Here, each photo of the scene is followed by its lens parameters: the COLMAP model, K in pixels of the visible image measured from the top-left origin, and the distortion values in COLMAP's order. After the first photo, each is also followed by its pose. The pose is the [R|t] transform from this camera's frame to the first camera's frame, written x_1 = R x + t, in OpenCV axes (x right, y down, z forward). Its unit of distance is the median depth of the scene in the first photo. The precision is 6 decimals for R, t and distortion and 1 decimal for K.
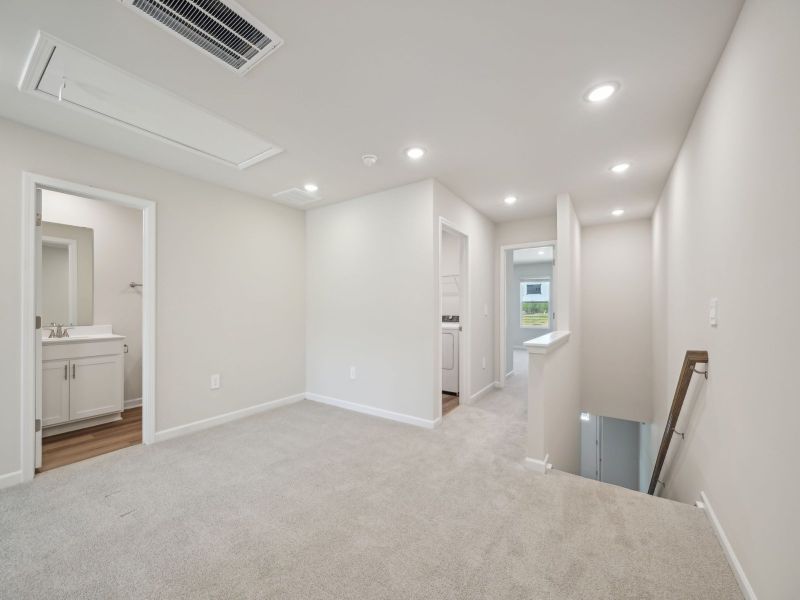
lens RADIAL K [[314.2, 0, 401.5], [0, 314.2, 305.7], [0, 0, 1]] dist [-0.001349, 0.000186]
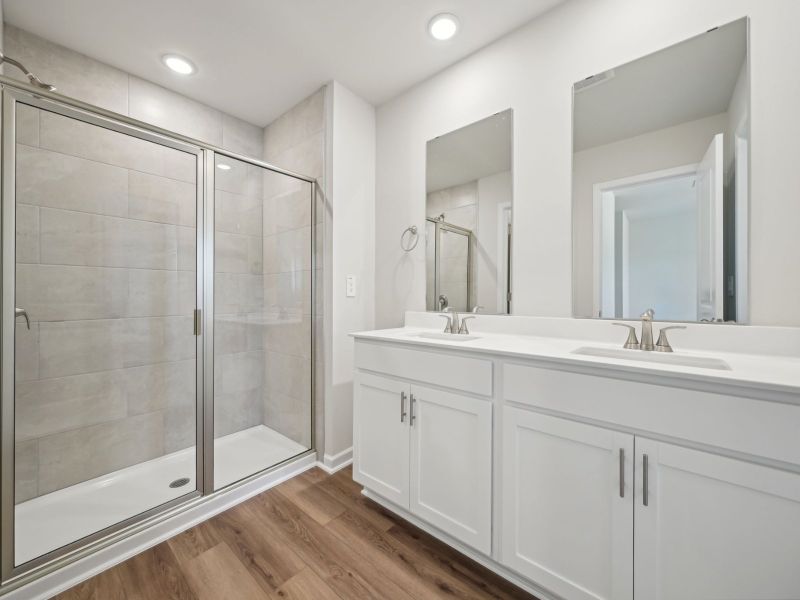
lens RADIAL K [[314.2, 0, 422.6], [0, 314.2, 294.9], [0, 0, 1]] dist [-0.001349, 0.000186]
pose [[-0.139714, -0.002845, -0.990188, -0.719517], [-0.000858, 0.999996, -0.002752, 0.039279], [0.990191, 0.000465, -0.139716, 0.827894]]
